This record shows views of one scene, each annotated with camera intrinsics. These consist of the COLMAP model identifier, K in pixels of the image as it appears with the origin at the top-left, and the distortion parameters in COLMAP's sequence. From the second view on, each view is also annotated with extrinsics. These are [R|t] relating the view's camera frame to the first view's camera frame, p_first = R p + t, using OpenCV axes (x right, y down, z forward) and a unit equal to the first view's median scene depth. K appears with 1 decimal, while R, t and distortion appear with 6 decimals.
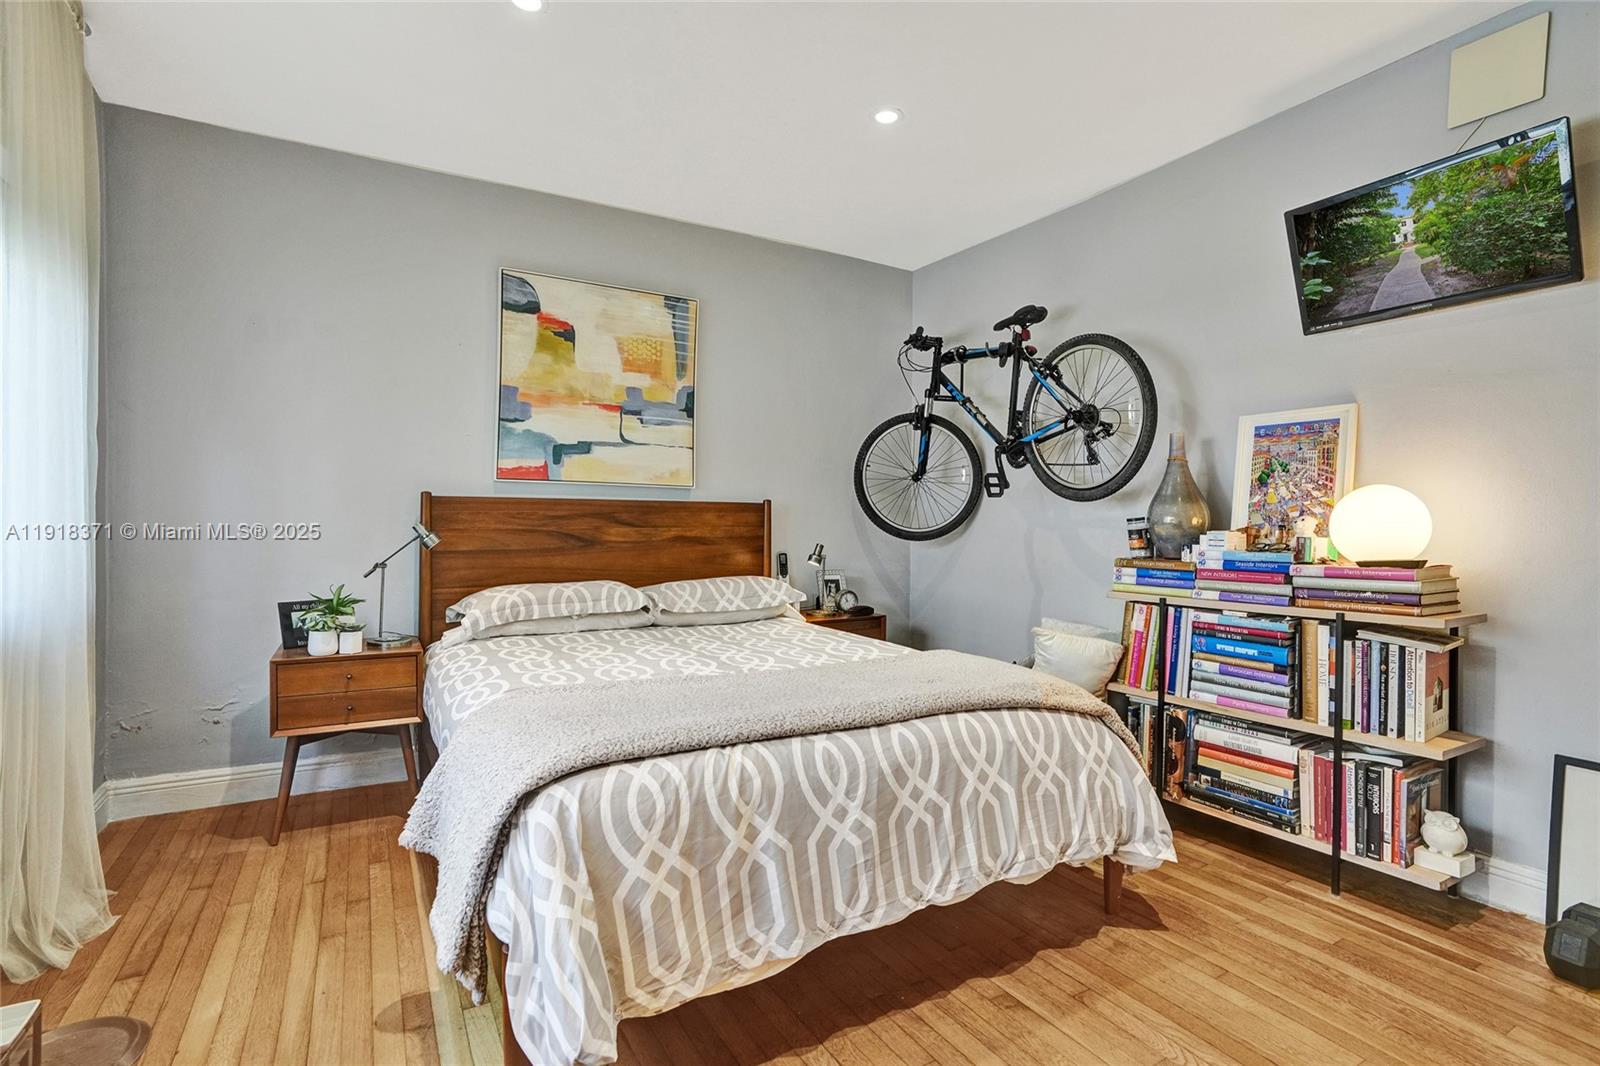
lens RADIAL K [[776.2, 0, 795.0], [0, 776.2, 527.1], [0, 0, 1]] dist [-0.039614, 0.016685]
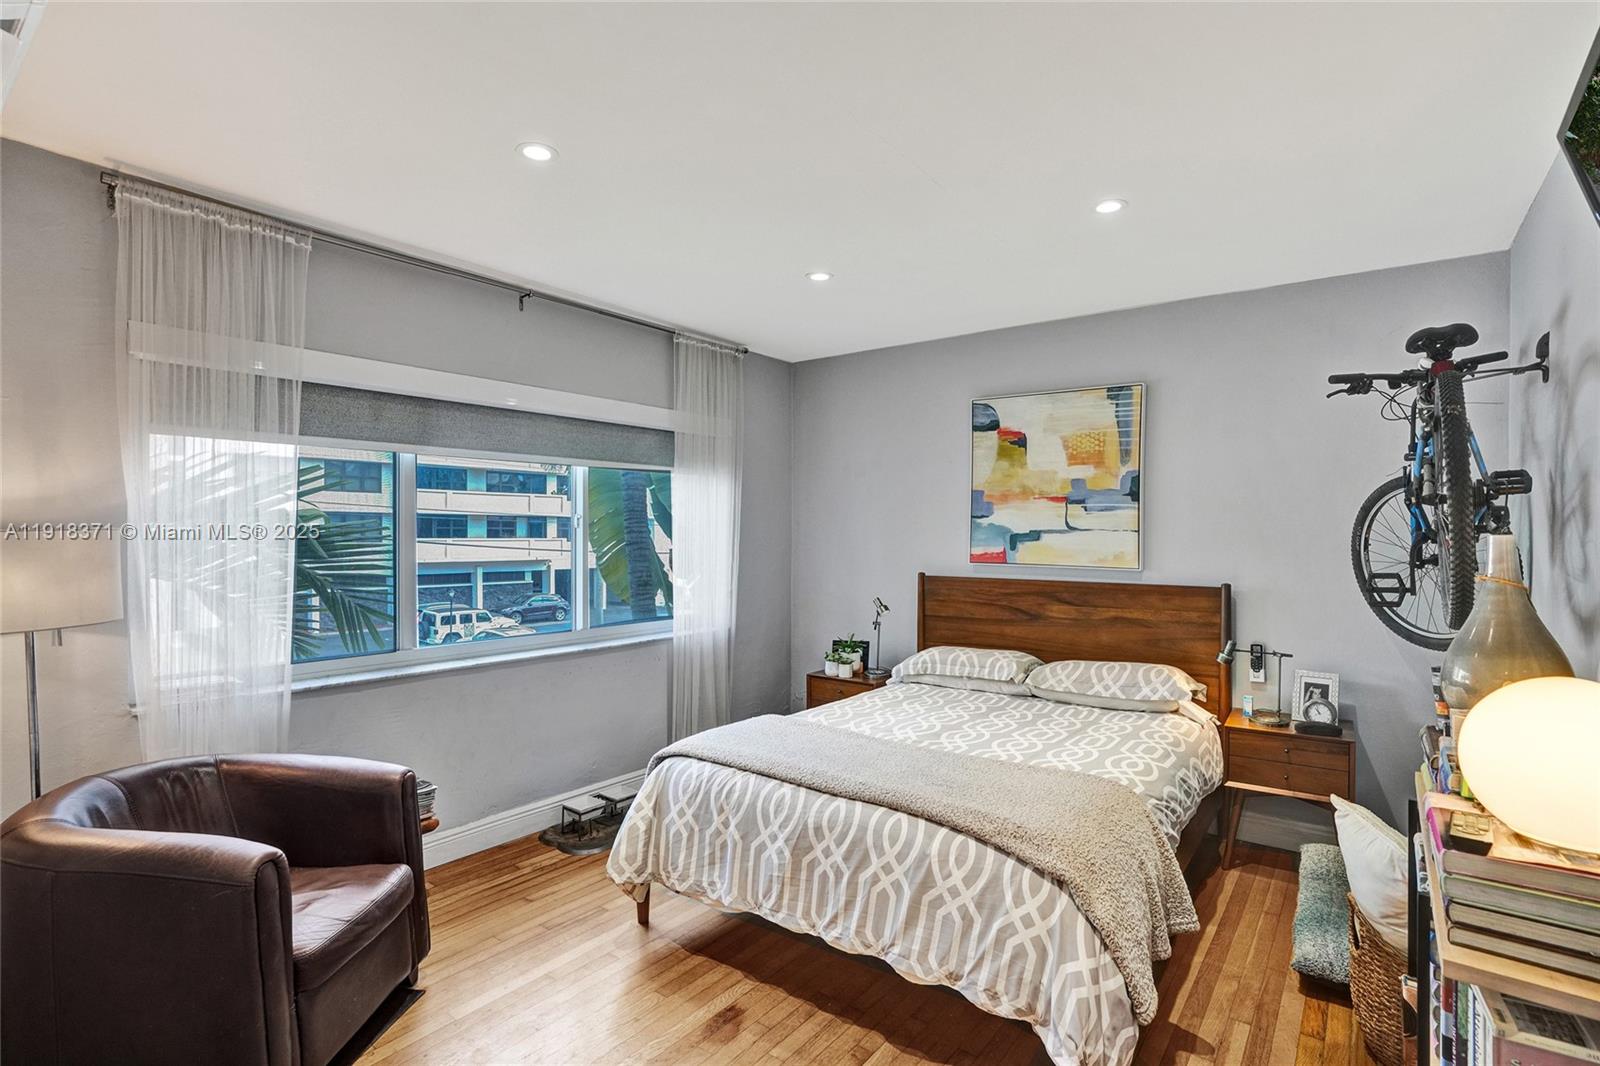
lens RADIAL K [[776.2, 0, 804.7], [0, 776.2, 540.6], [0, 0, 1]] dist [-0.039614, 0.016685]
pose [[0.380092, 0.003923, -0.924941, 0.946254], [-0.005379, 0.999983, 0.002031, -0.132512], [0.924933, 0.004203, 0.380106, 0.318956]]
